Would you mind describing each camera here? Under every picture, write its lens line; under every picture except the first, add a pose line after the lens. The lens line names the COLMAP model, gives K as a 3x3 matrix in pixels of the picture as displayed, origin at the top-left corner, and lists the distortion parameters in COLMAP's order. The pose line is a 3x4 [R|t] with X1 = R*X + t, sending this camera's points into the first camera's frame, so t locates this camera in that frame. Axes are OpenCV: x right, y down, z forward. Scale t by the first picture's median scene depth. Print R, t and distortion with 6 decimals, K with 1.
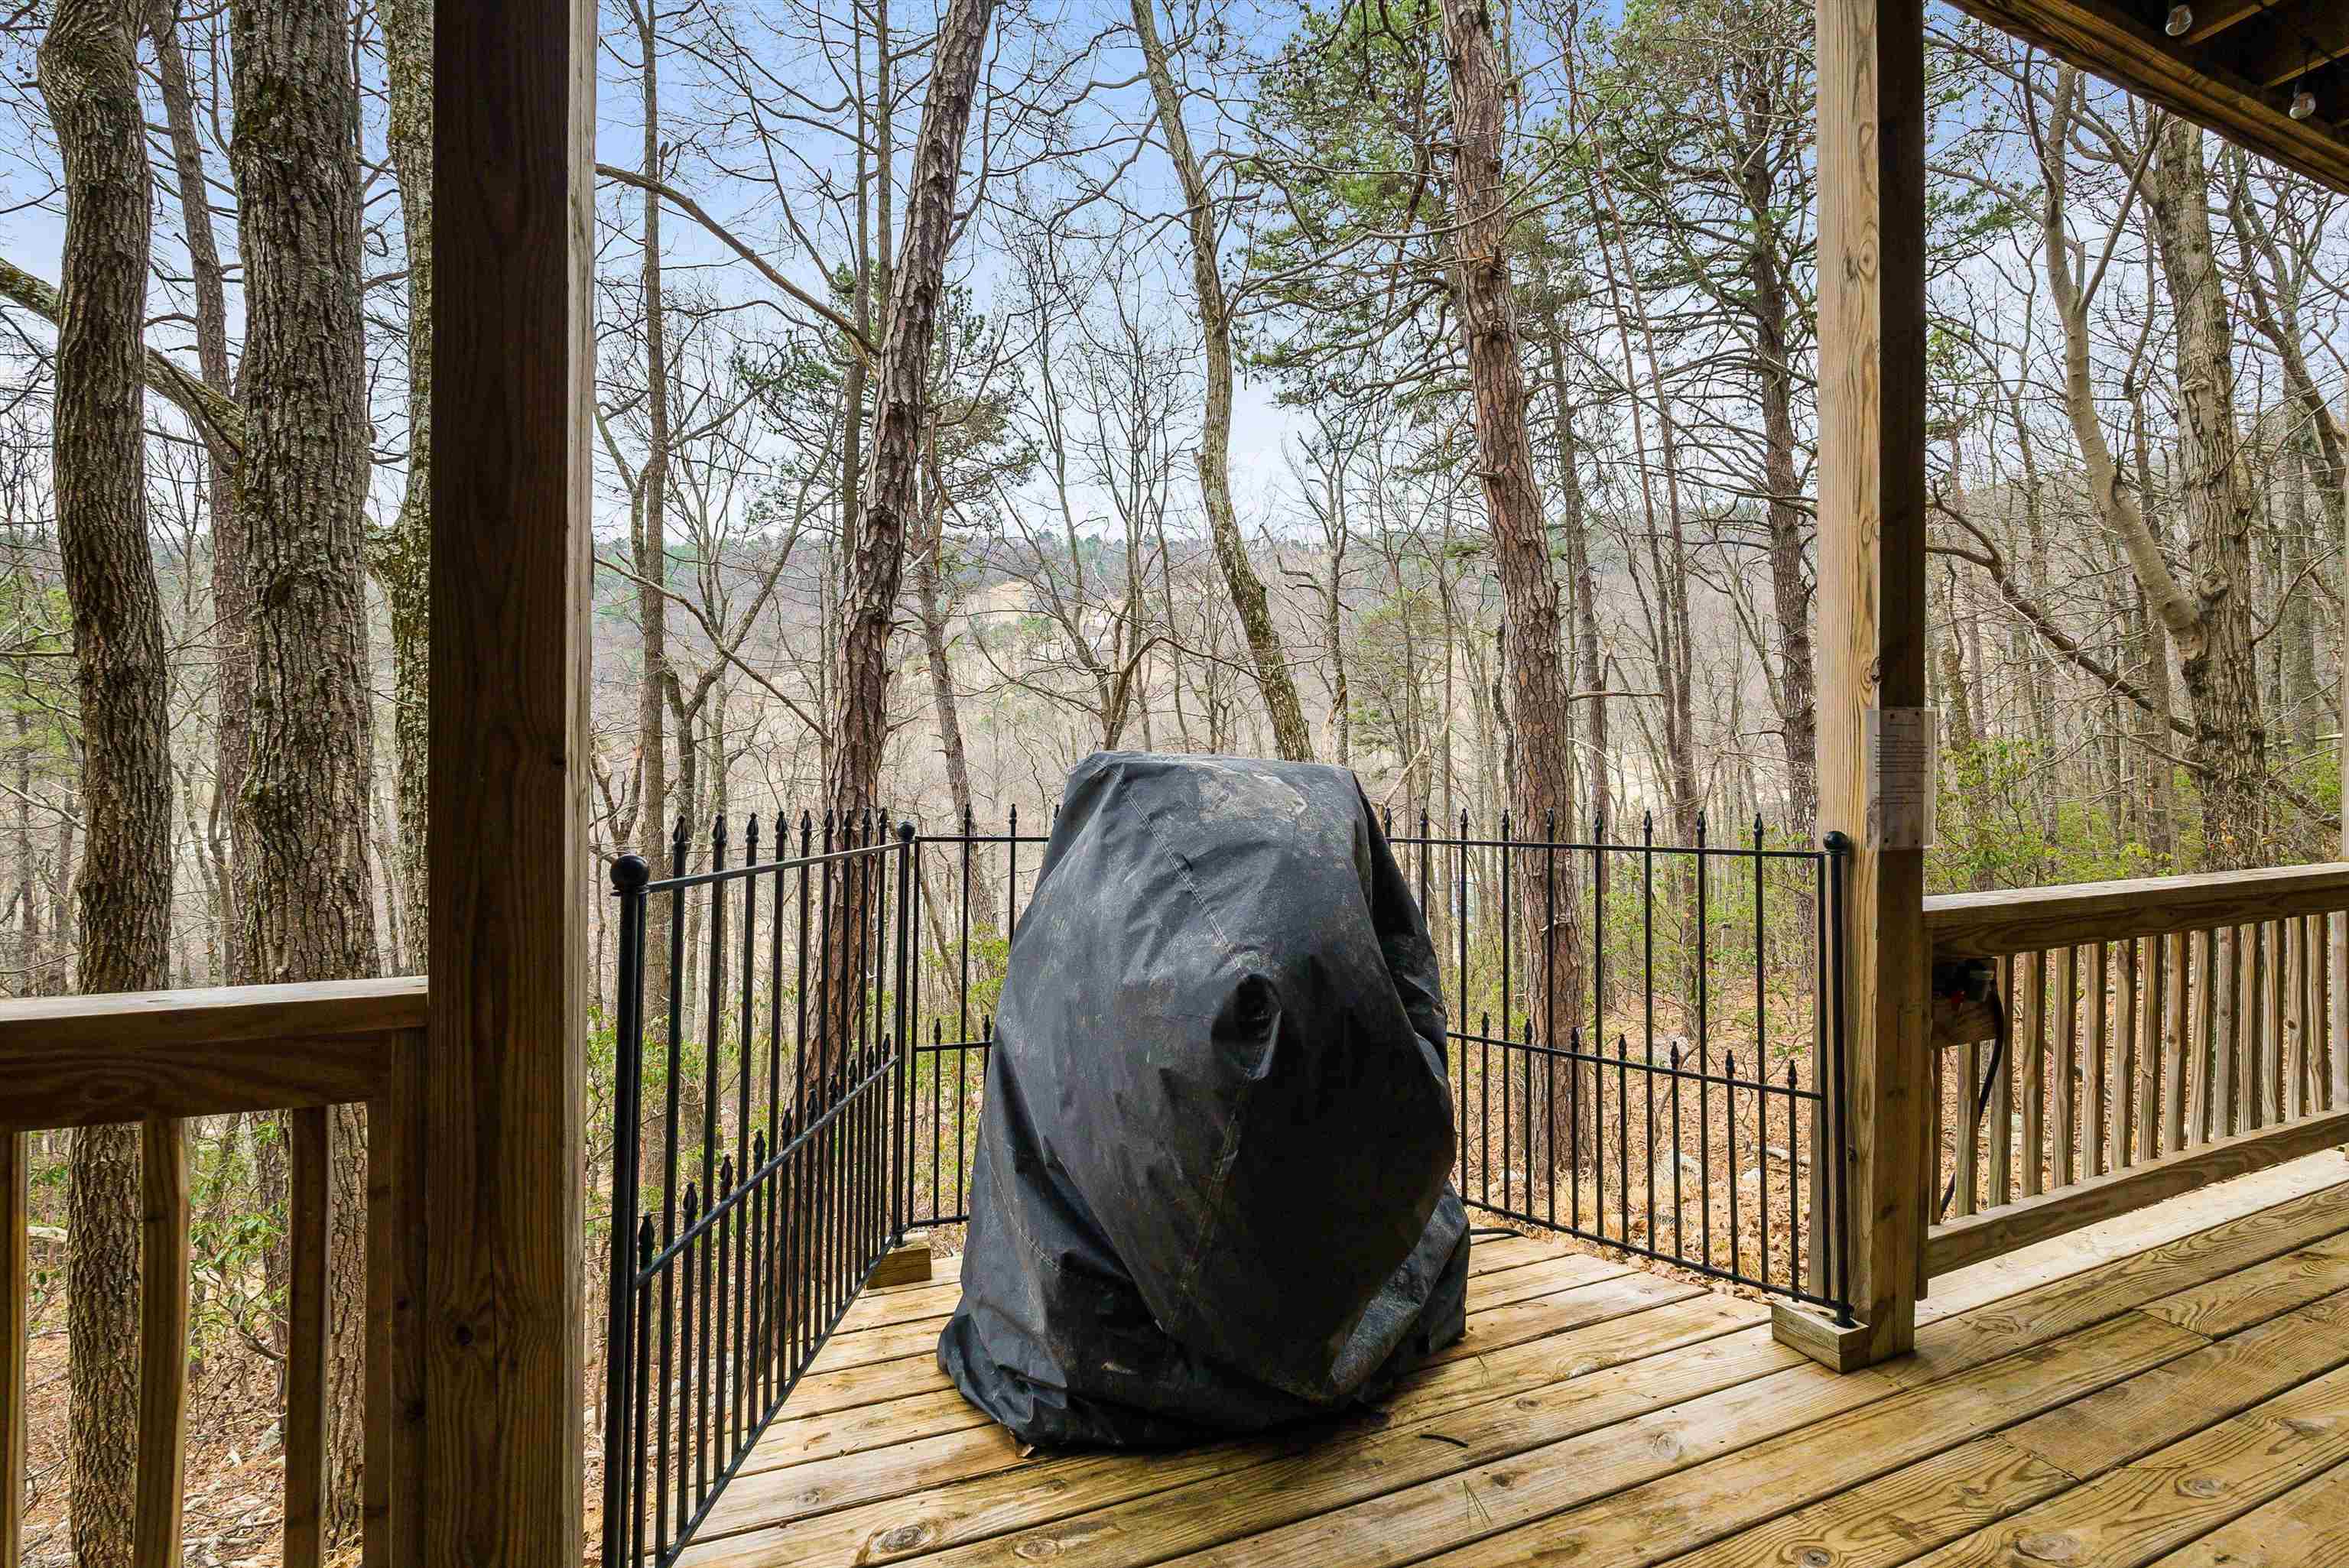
lens RADIAL K [[1019.6, 0, 1174.5], [0, 1019.6, 784.0], [0, 0, 1]] dist [-0.002291, -0.000289]
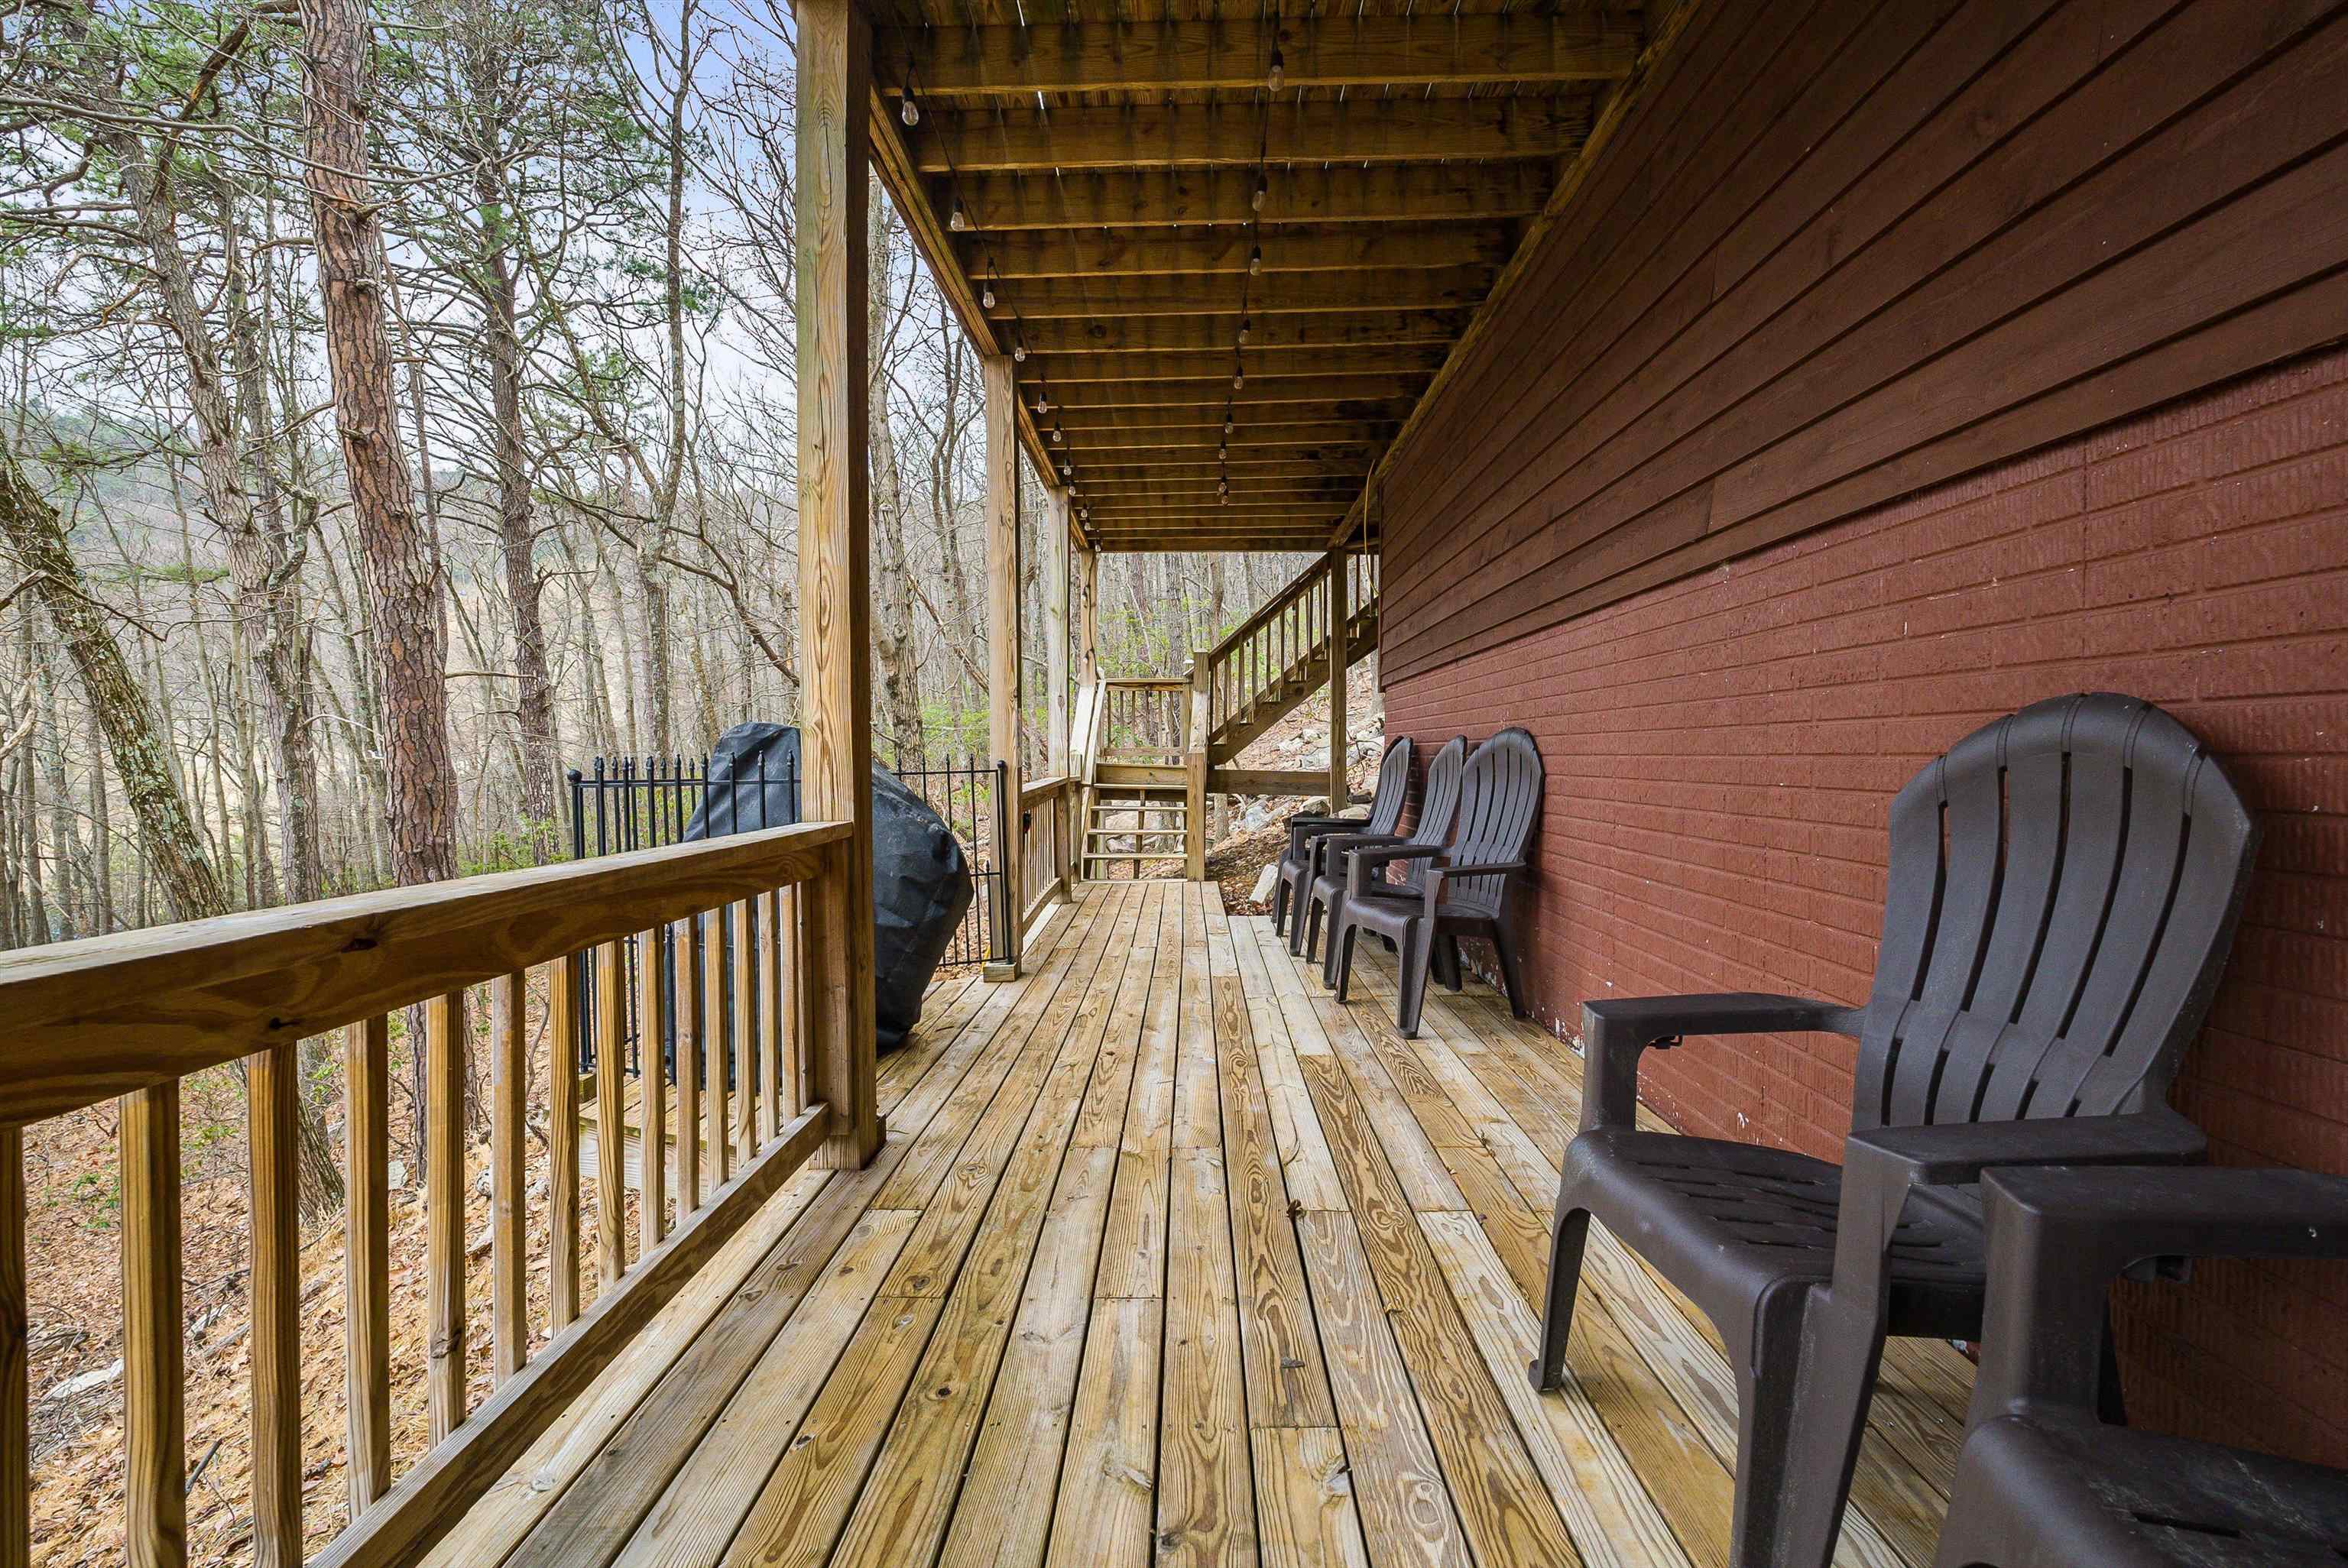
lens RADIAL K [[1019.1, 0, 1174.0], [0, 1019.1, 784.0], [0, 0, 1]] dist [-0.002291, -0.000289]
pose [[0.383098, -0.040638, 0.922813, -0.327727], [0.022688, 0.999144, 0.034580, 0.006243], [-0.923429, 0.007689, 0.383693, -0.067588]]
